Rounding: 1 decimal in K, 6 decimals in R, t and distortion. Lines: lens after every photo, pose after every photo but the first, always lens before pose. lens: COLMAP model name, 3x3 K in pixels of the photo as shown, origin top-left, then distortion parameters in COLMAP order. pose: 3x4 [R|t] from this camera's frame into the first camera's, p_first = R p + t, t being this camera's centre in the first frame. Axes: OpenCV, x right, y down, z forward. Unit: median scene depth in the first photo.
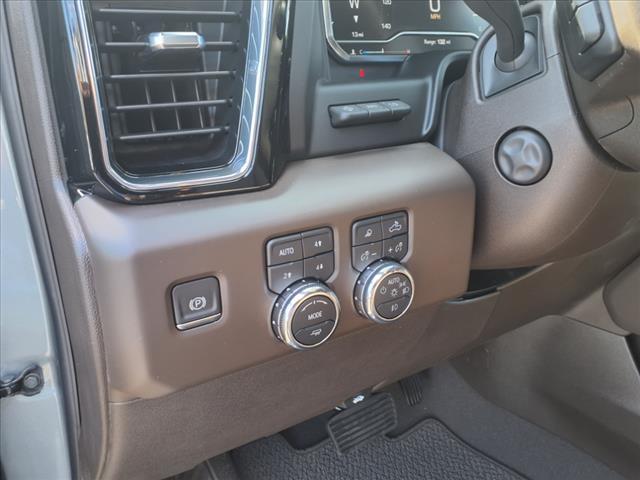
lens RADIAL K [[518.0, 0, 324.9], [0, 518.0, 240.6], [0, 0, 1]] dist [0.024584, -0.071947]
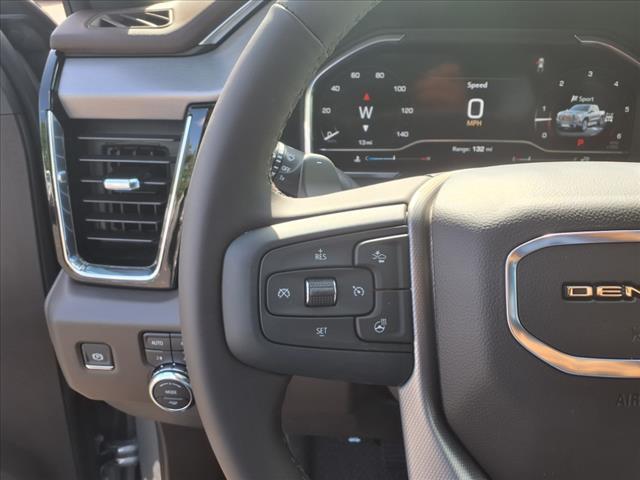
lens RADIAL K [[518.0, 0, 321.9], [0, 518.0, 243.8], [0, 0, 1]] dist [0.024584, -0.071947]
pose [[0.806852, 0.279204, -0.520610, 0.655424], [-0.209404, 0.959214, 0.189890, -0.415255], [0.552394, -0.044195, 0.832411, 0.065188]]
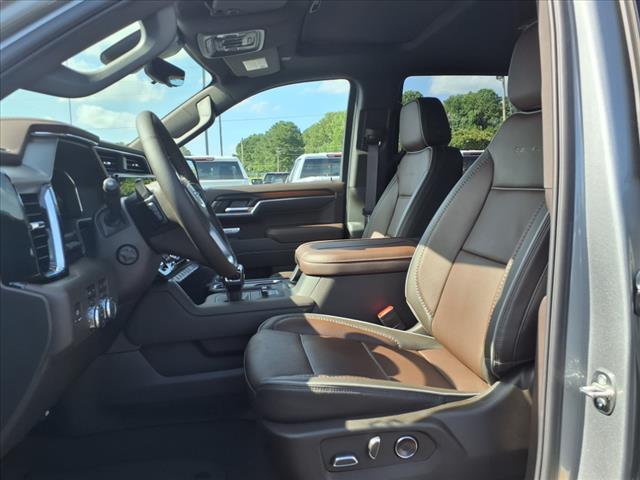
lens RADIAL K [[518.0, 0, 320.5], [0, 518.0, 239.3], [0, 0, 1]] dist [0.024584, -0.071947]
pose [[0.435271, -0.094364, 0.895341, -1.377191], [0.338760, 0.938572, -0.065768, 0.245074], [-0.834135, 0.331932, 0.440499, -0.943040]]
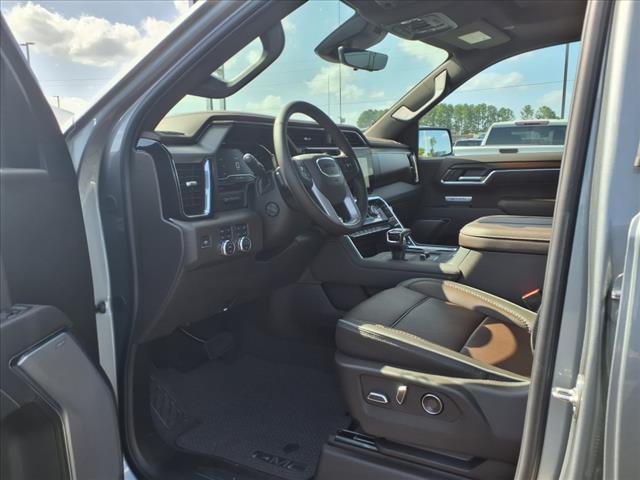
lens RADIAL K [[518.0, 0, 324.6], [0, 518.0, 242.1], [0, 0, 1]] dist [0.024584, -0.071947]
pose [[0.894827, -0.066762, 0.441392, -0.818345], [0.150020, 0.976222, -0.156477, 0.609438], [-0.420450, 0.206238, 0.883565, -2.085047]]
